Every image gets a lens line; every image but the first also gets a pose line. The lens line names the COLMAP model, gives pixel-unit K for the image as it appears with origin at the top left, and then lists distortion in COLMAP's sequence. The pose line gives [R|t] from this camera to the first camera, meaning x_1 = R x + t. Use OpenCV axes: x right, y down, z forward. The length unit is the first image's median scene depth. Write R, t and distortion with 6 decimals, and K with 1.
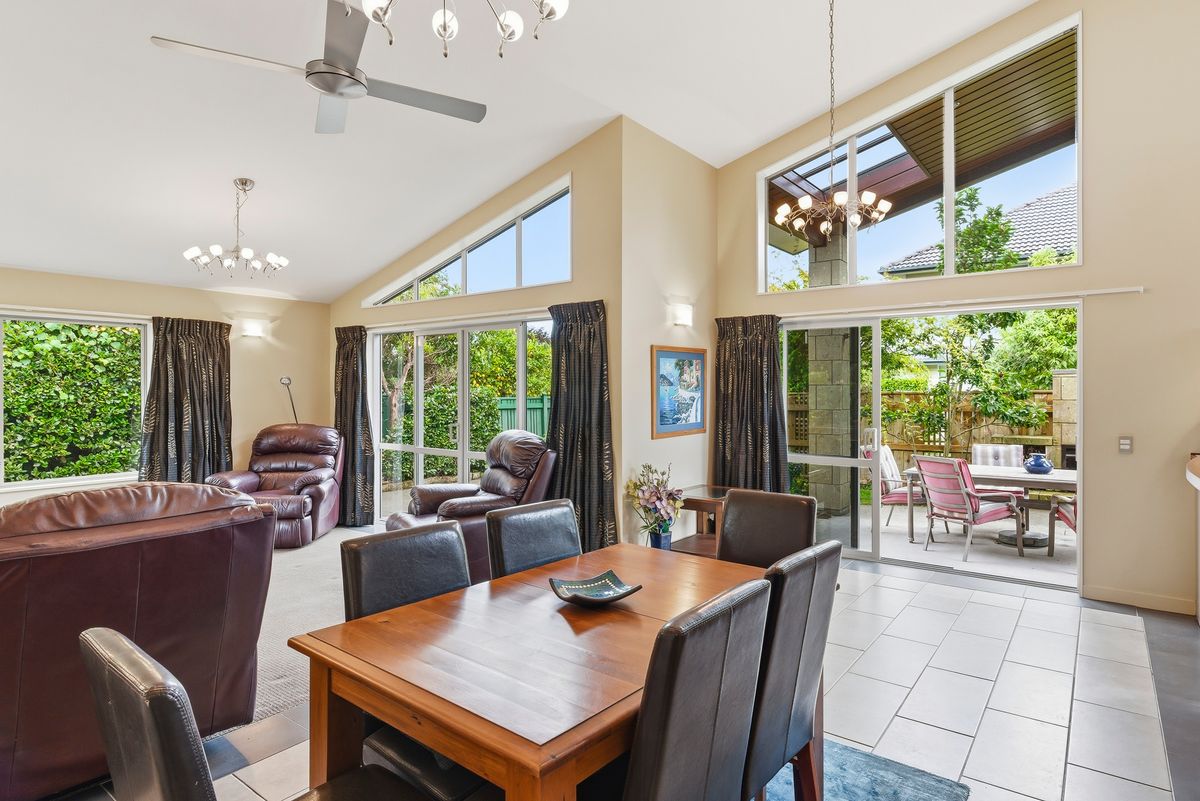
lens RADIAL K [[642.5, 0, 650.5], [0, 642.5, 394.0], [0, 0, 1]] dist [0.002038, 0.000942]
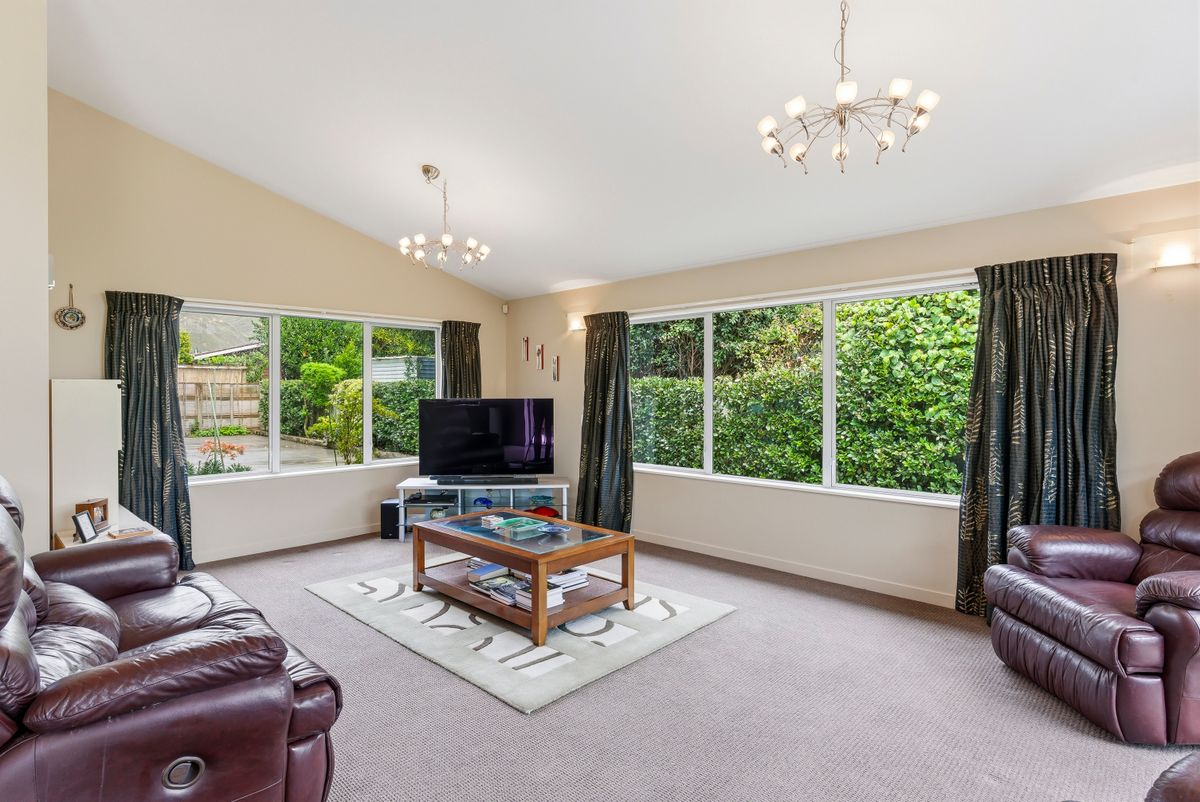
lens RADIAL K [[604.4, 0, 601.9], [0, 604.4, 396.2], [0, 0, 1]] dist [0.000439, 0.000648]
pose [[-0.146931, 0.006409, -0.989126, -0.078940], [-0.003636, 0.999969, 0.007019, 0.007184], [0.989140, 0.004628, -0.146904, 0.564001]]
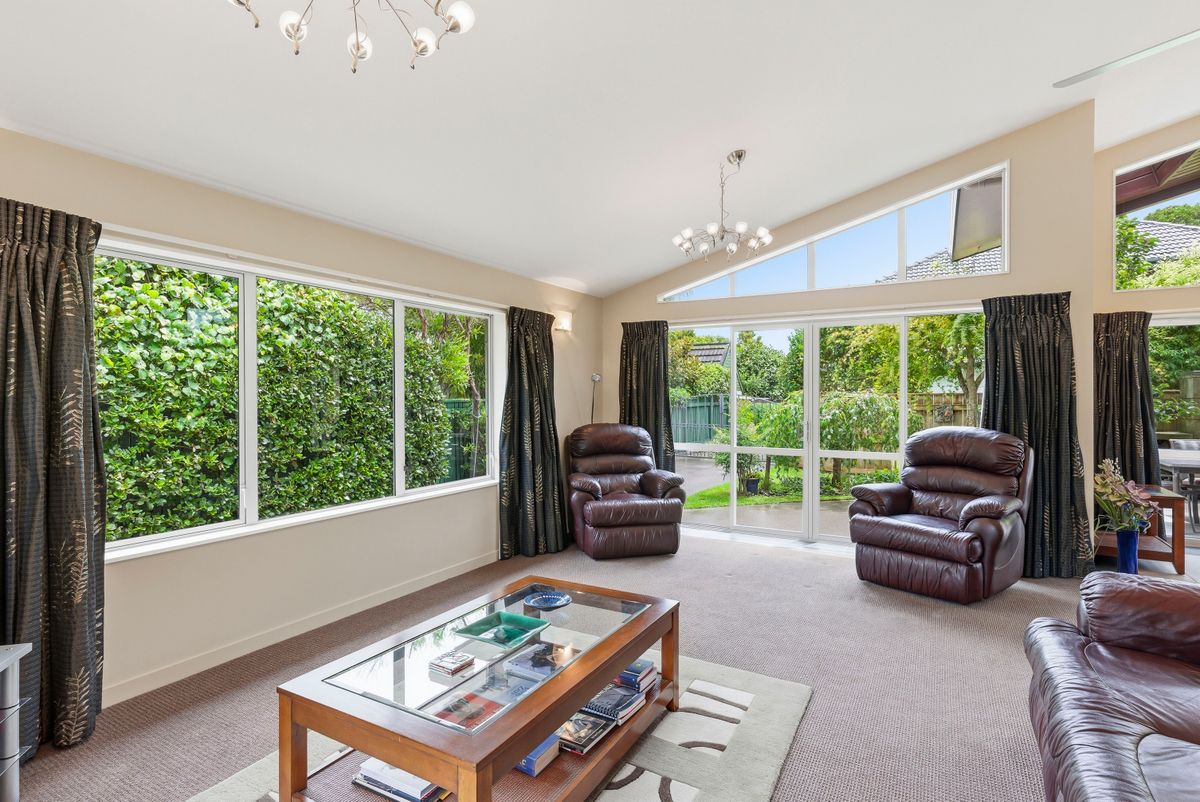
lens RADIAL K [[588.9, 0, 600.0], [0, 588.9, 401.0], [0, 0, 1]] dist [-0.003017, -0.000191]
pose [[0.995945, -0.003225, 0.089901, -0.574787], [0.002910, 0.999989, 0.003645, 0.009285], [-0.089912, -0.003368, 0.995944, 0.119981]]
